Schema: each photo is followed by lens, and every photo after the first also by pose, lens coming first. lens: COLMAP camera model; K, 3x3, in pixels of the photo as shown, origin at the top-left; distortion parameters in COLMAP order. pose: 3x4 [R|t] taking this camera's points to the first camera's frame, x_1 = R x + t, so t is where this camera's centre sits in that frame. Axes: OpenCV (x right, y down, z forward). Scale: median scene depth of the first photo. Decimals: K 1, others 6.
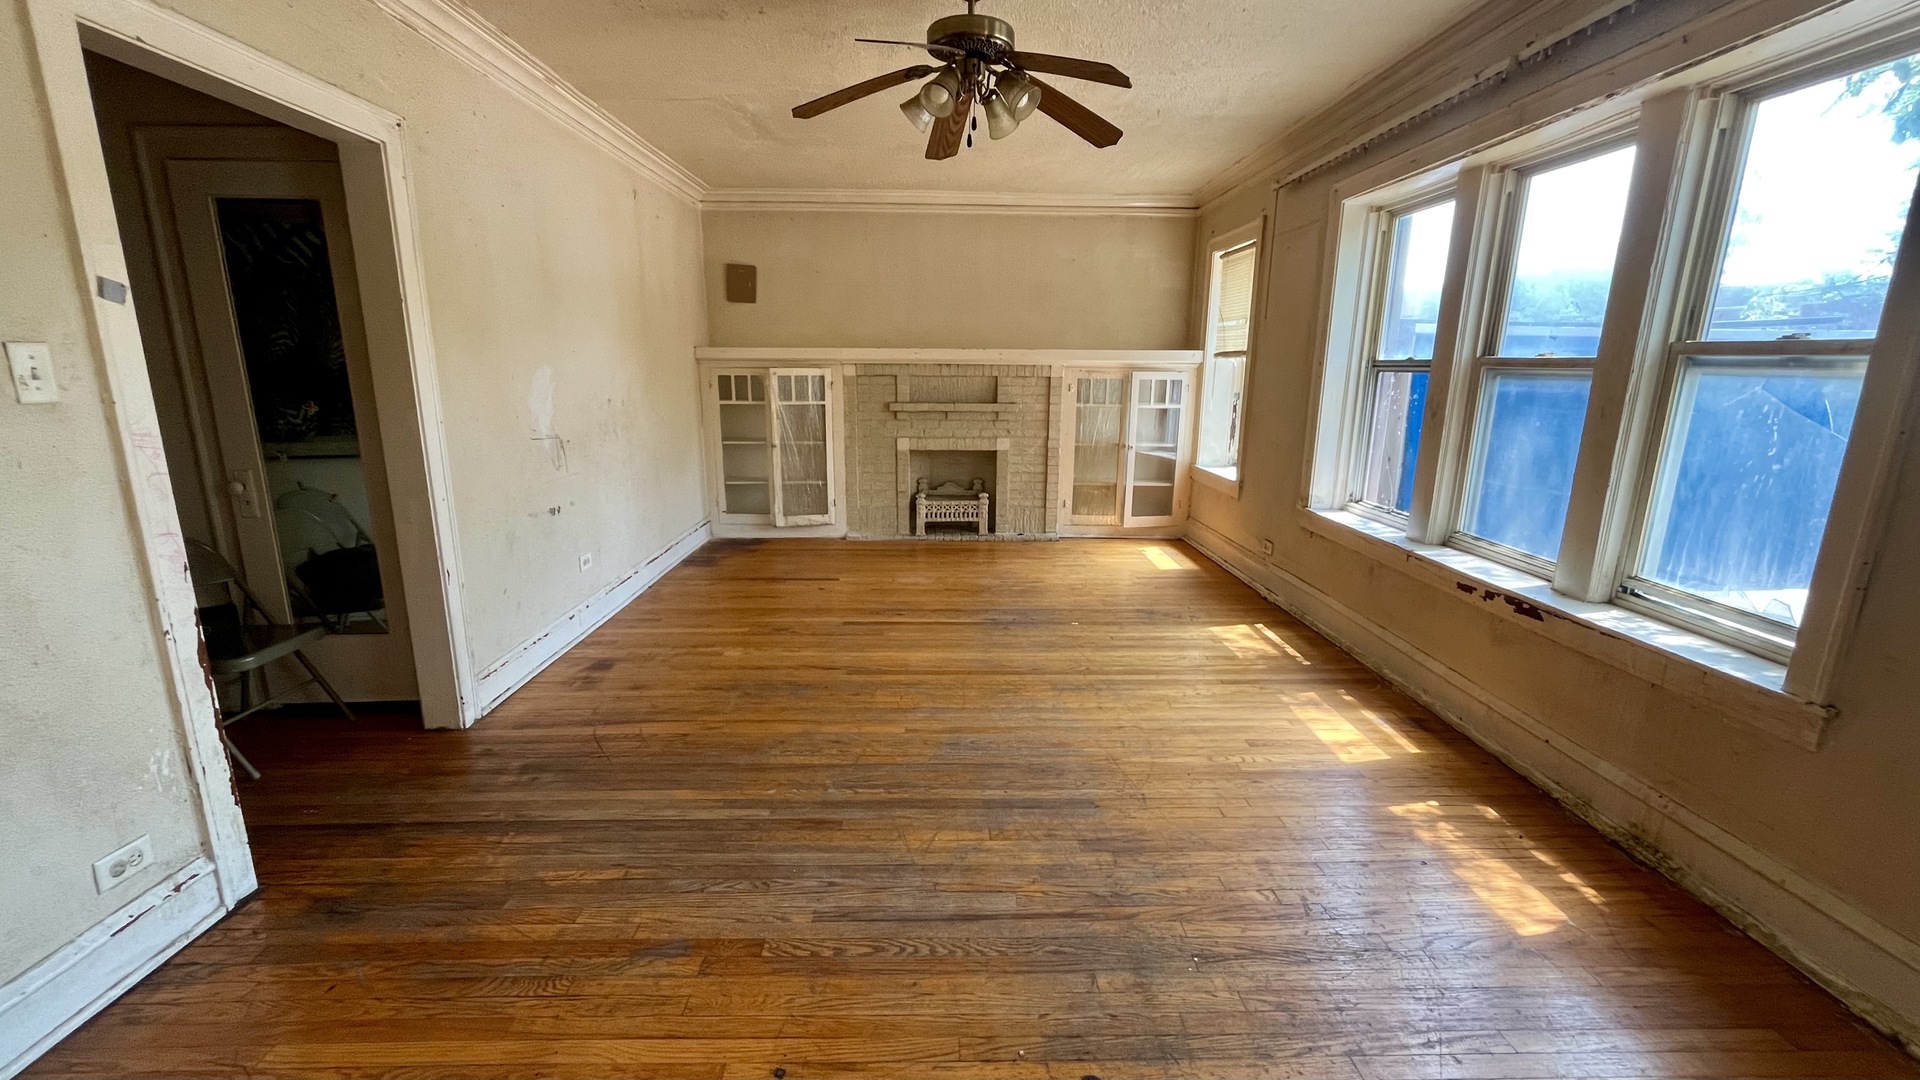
lens RADIAL K [[802.5, 0, 954.7], [0, 802.5, 549.4], [0, 0, 1]] dist [-0.000953, 0.000094]
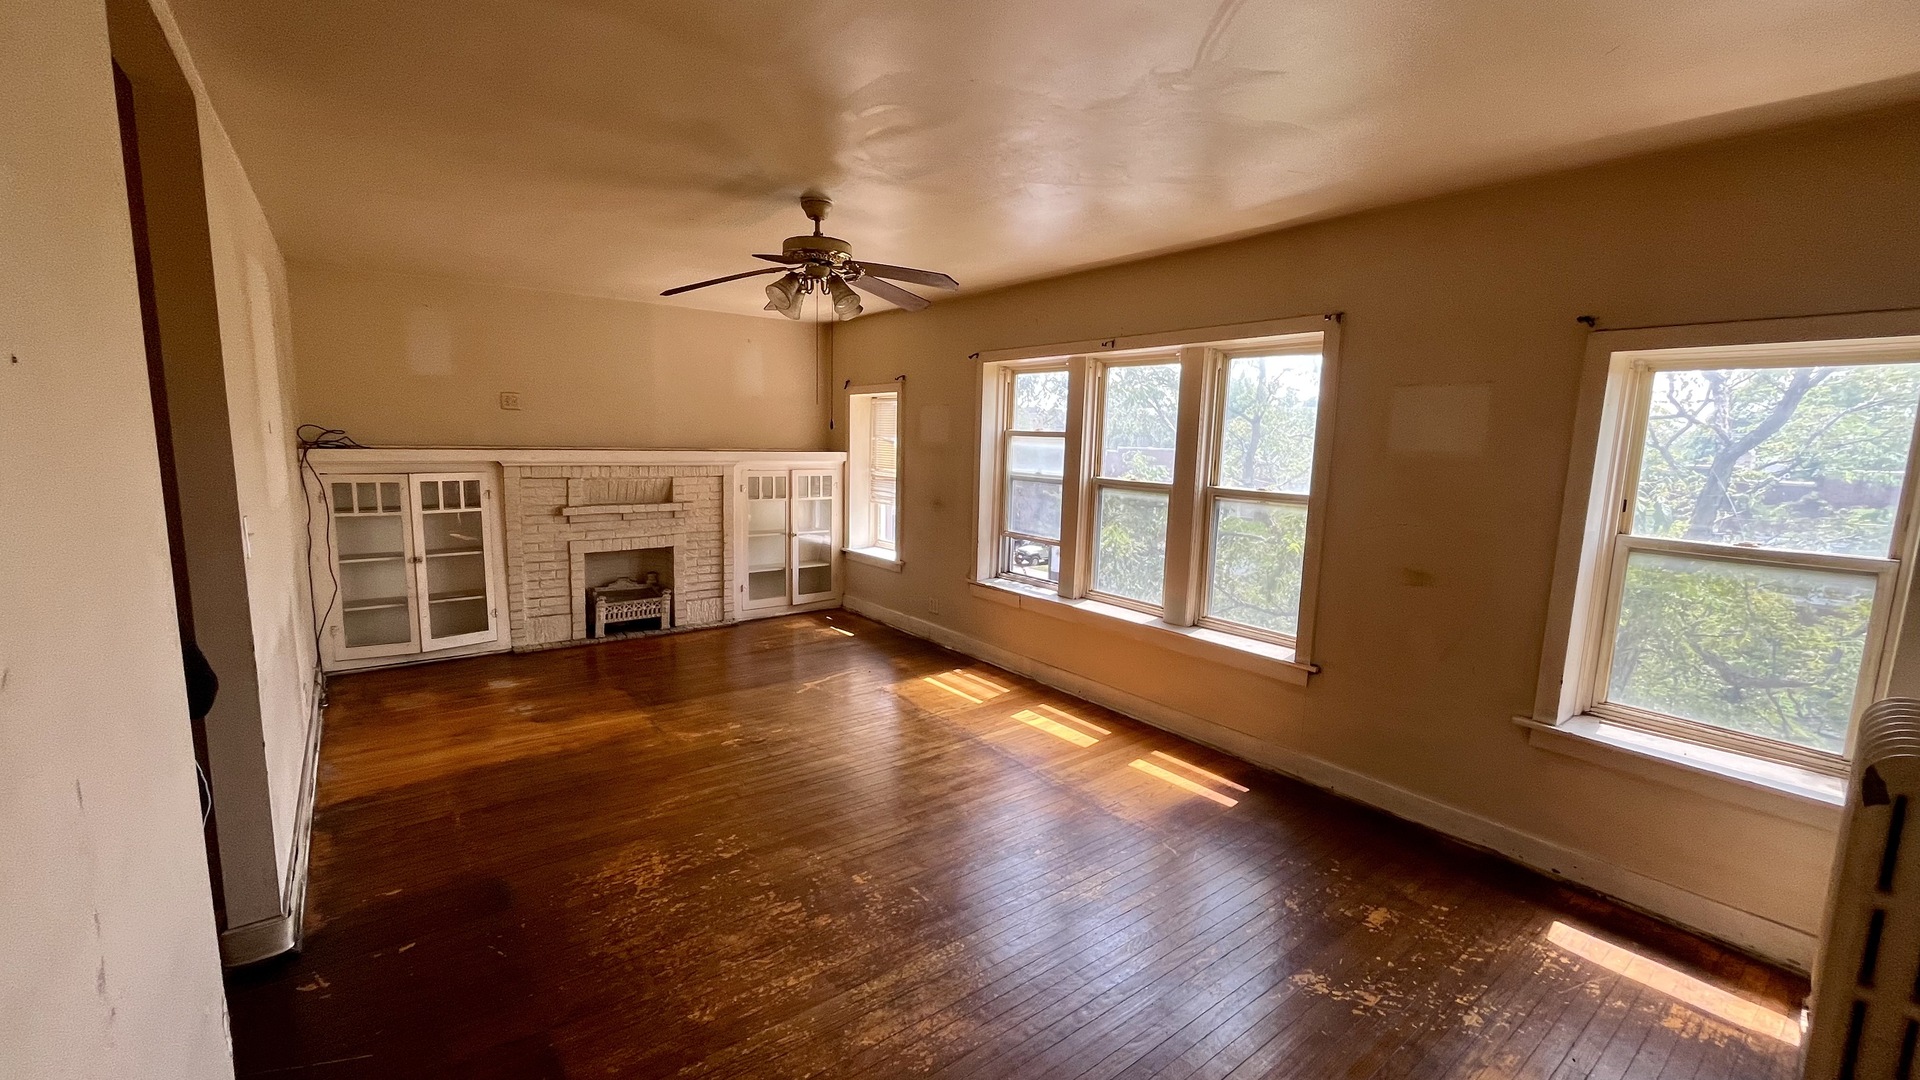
lens RADIAL K [[802.5, 0, 954.7], [0, 802.5, 549.4], [0, 0, 1]] dist [-0.000953, 0.000094]
pose [[0.818976, -0.076585, 0.568694, -0.244718], [0.117758, 0.992392, -0.035940, -0.040128], [-0.561615, 0.096402, 0.821764, -0.060146]]
